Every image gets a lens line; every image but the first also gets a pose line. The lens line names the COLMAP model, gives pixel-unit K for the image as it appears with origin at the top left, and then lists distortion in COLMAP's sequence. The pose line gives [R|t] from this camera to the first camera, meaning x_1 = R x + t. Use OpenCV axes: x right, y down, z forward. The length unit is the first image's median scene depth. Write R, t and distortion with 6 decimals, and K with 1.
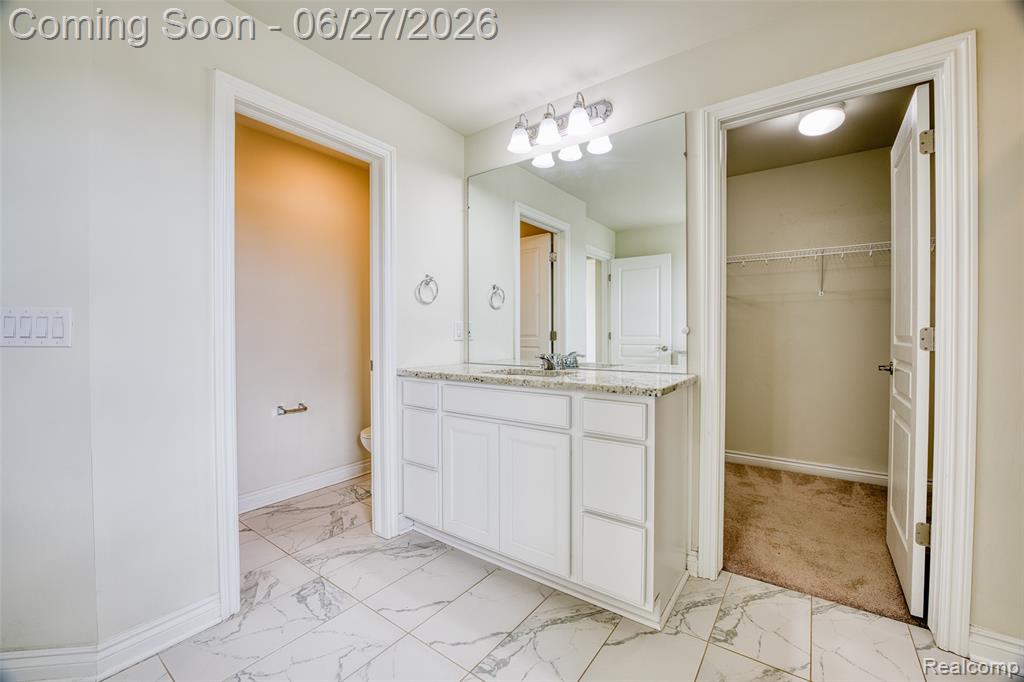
lens RADIAL K [[416.4, 0, 502.4], [0, 416.4, 343.1], [0, 0, 1]] dist [-0.022774, 0.000644]
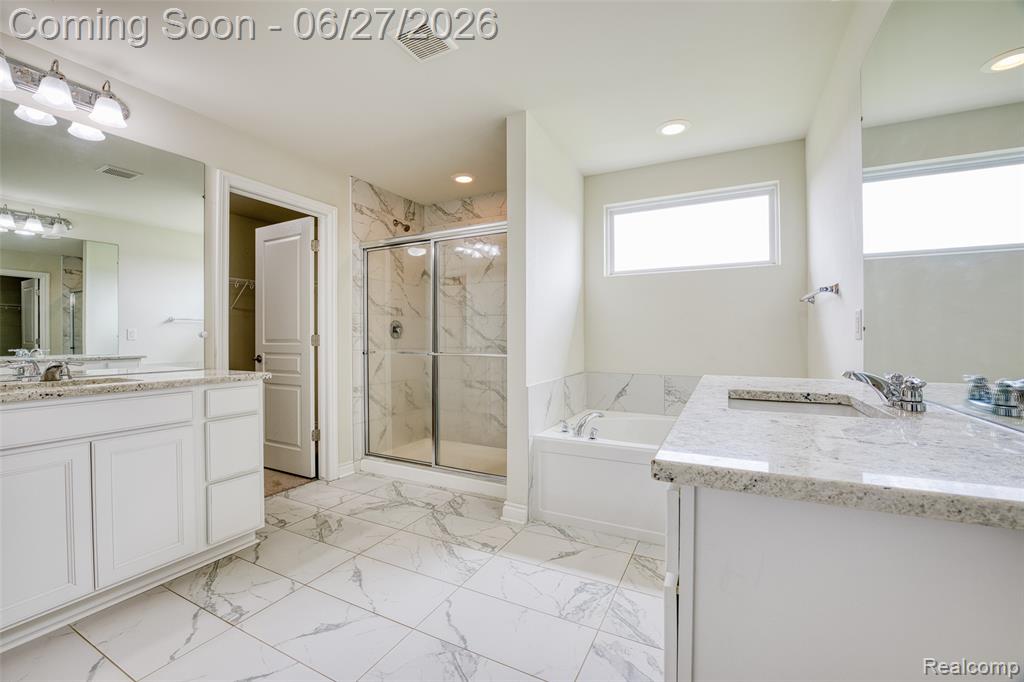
lens RADIAL K [[416.4, 0, 513.9], [0, 416.4, 339.2], [0, 0, 1]] dist [-0.022774, 0.000644]
pose [[-0.167686, -0.001177, 0.985840, -1.140101], [0.021306, 0.999761, 0.004817, -0.002901], [-0.985610, 0.021812, -0.167621, 0.326050]]
